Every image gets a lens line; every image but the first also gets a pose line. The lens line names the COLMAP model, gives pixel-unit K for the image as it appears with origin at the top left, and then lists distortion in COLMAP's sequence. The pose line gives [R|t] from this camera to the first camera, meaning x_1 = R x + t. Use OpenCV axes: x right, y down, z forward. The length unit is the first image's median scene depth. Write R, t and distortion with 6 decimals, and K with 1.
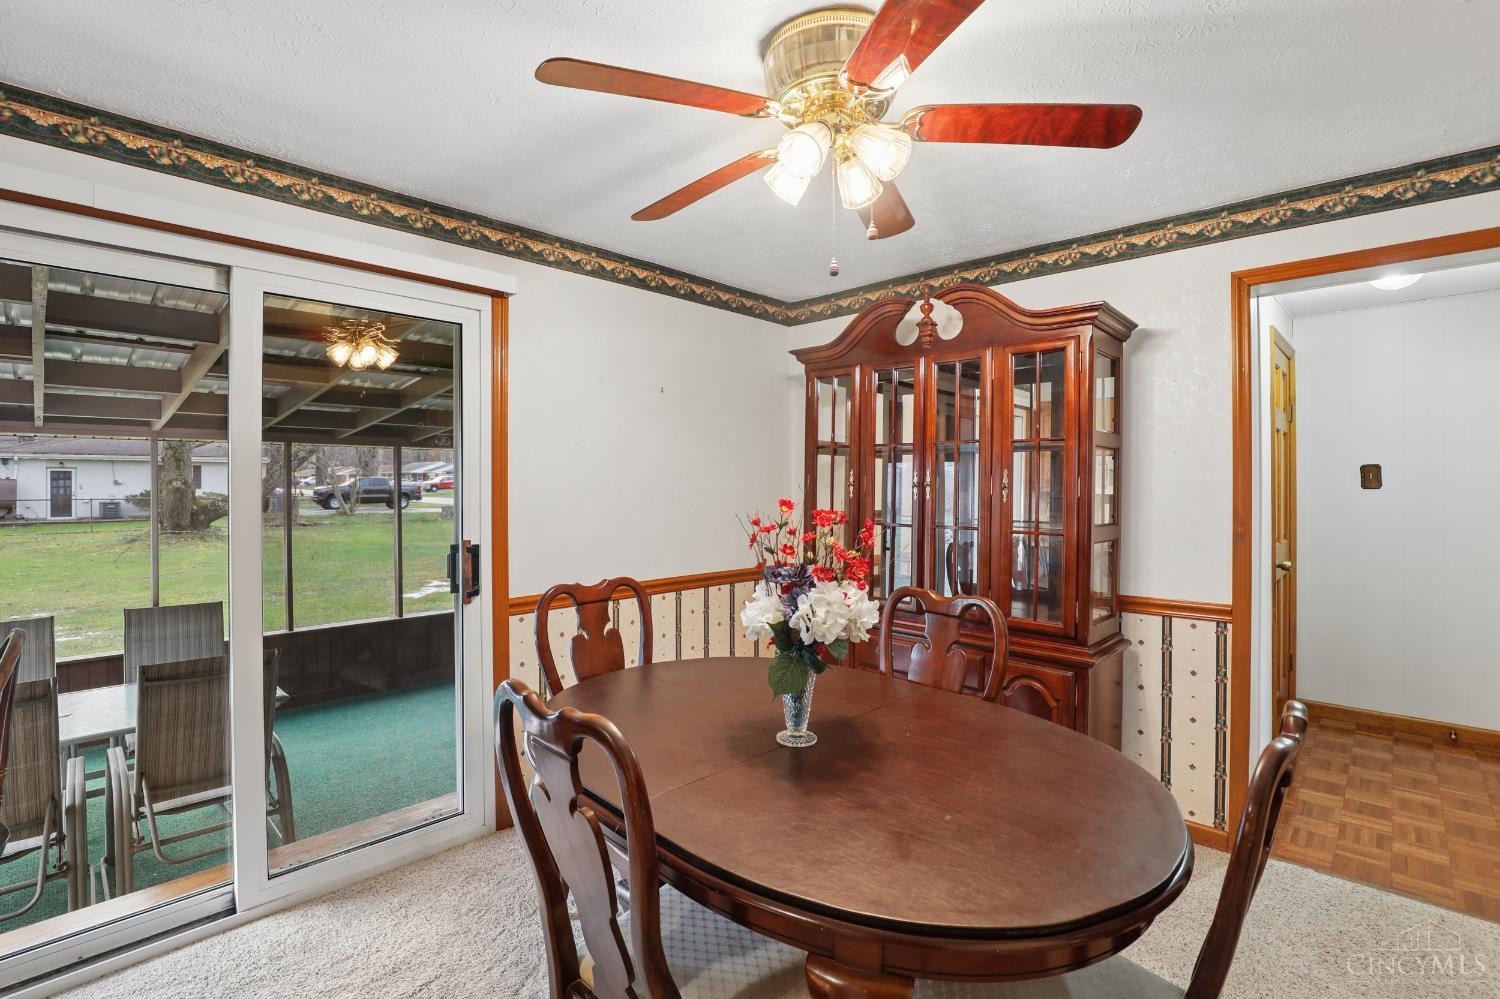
lens RADIAL K [[695.9, 0, 752.0], [0, 695.9, 486.6], [0, 0, 1]] dist [-0.029899, 0.004833]
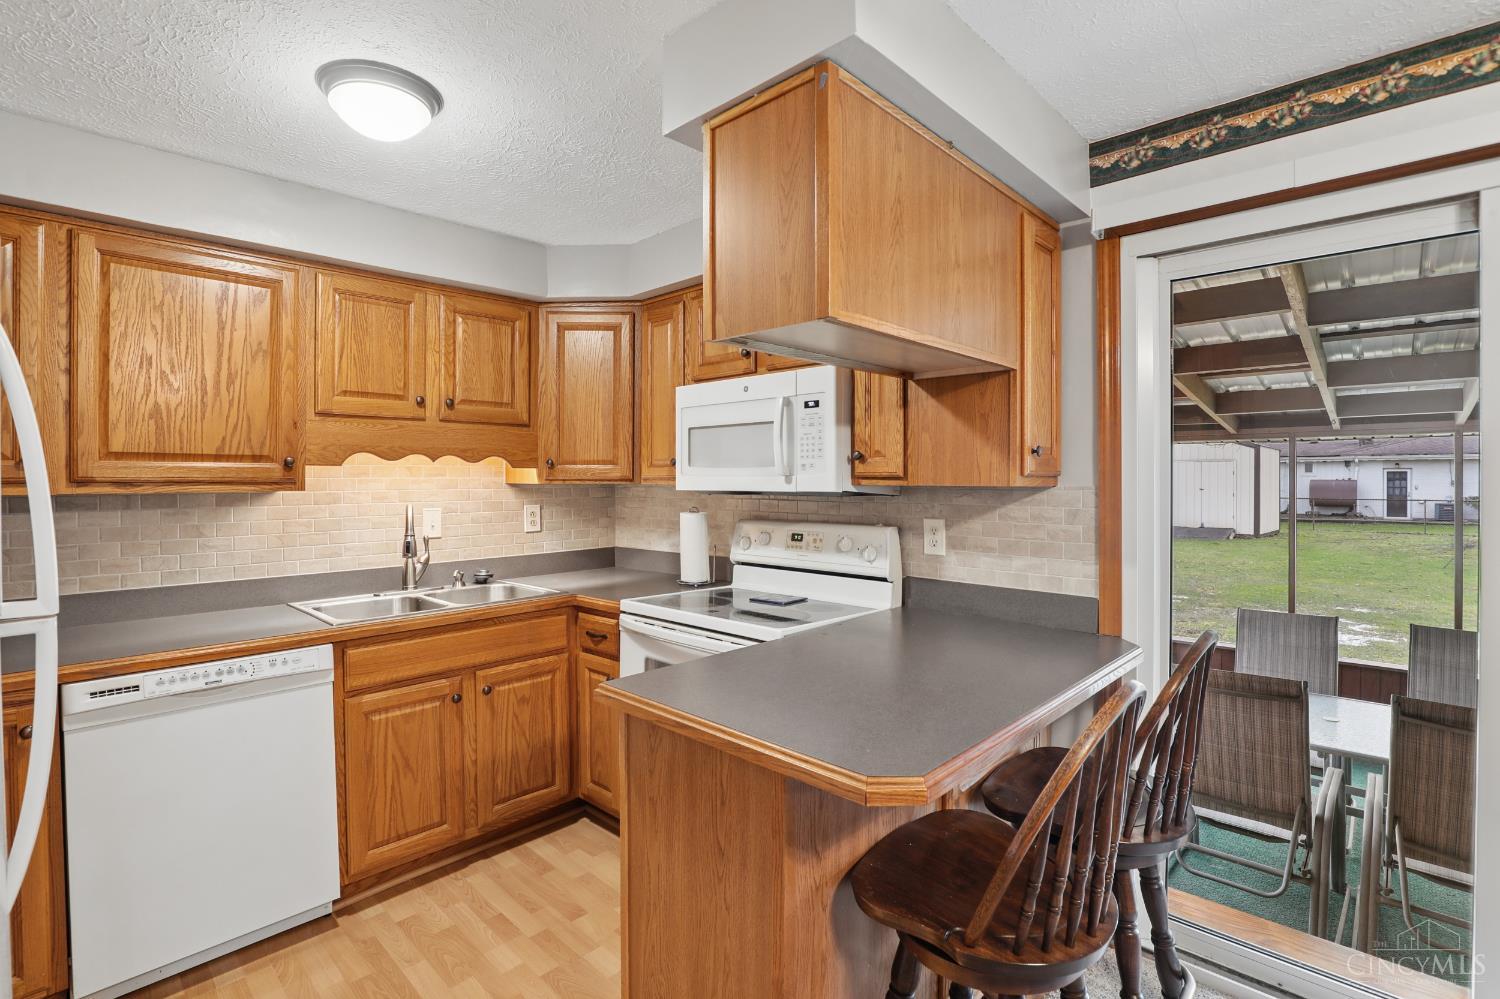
lens RADIAL K [[693.4, 0, 745.6], [0, 693.4, 481.0], [0, 0, 1]] dist [-0.030133, 0.004546]
pose [[0.002846, -0.001465, -0.999995, -0.031282], [-0.007481, 0.999971, -0.001487, -0.003111], [0.999968, 0.007486, 0.002835, 0.150901]]
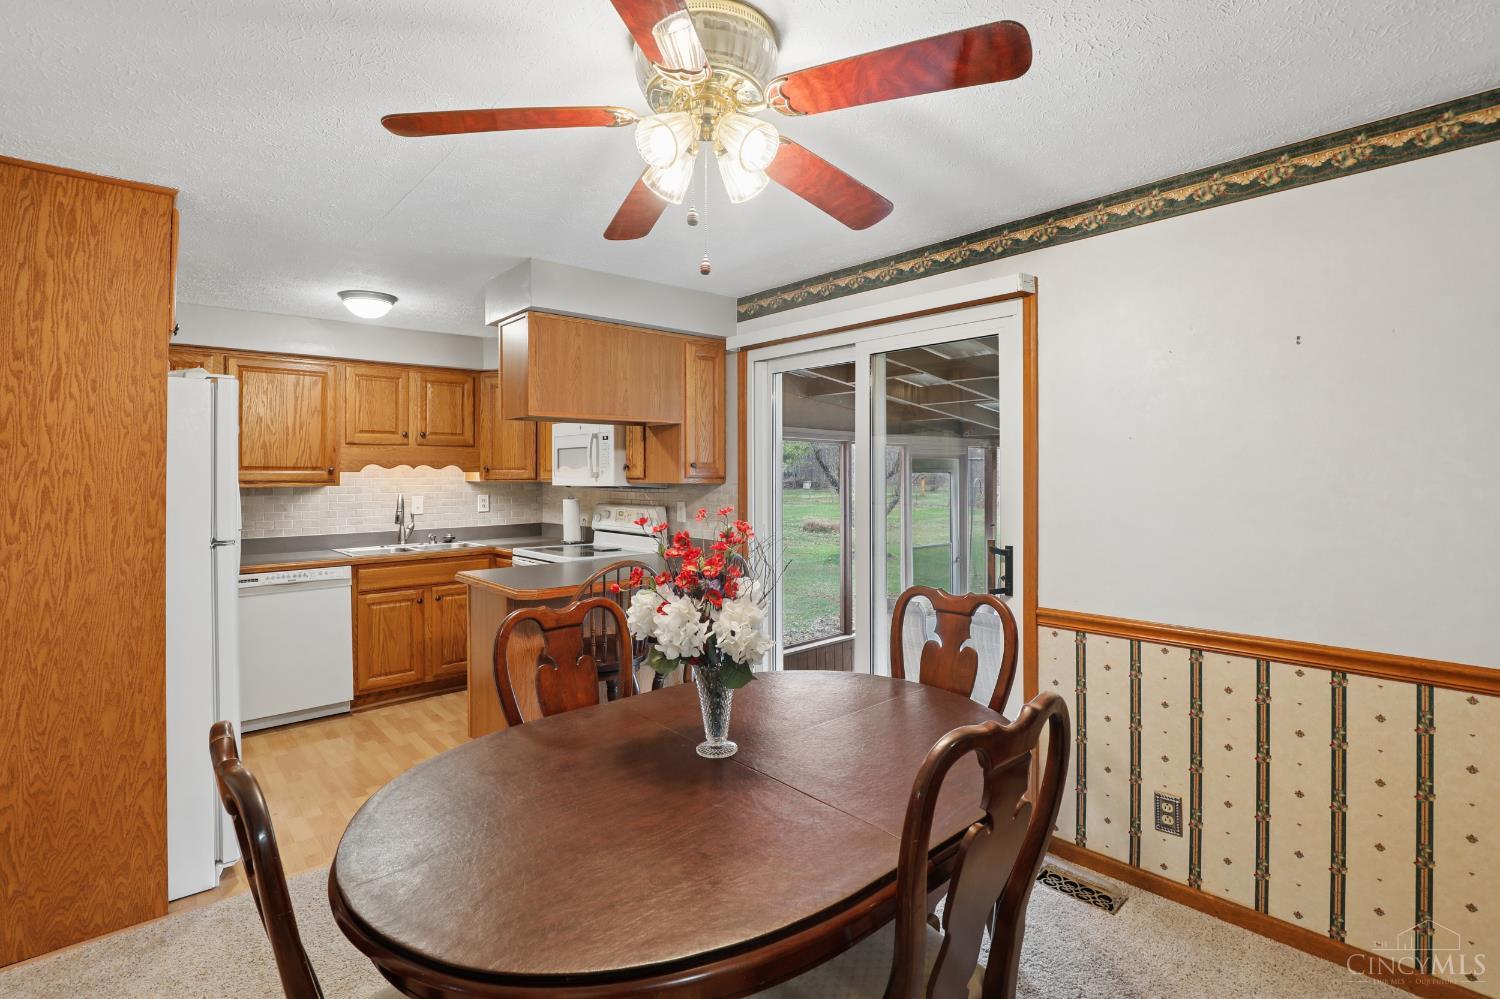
lens RADIAL K [[703.5, 0, 748.6], [0, 703.5, 469.0], [0, 0, 1]] dist [-0.021923, 0.000316]
pose [[-0.073757, -0.010656, -0.997219, 0.589980], [-0.006101, 0.999929, -0.010233, -0.014875], [0.997258, 0.005329, -0.073817, 0.619419]]
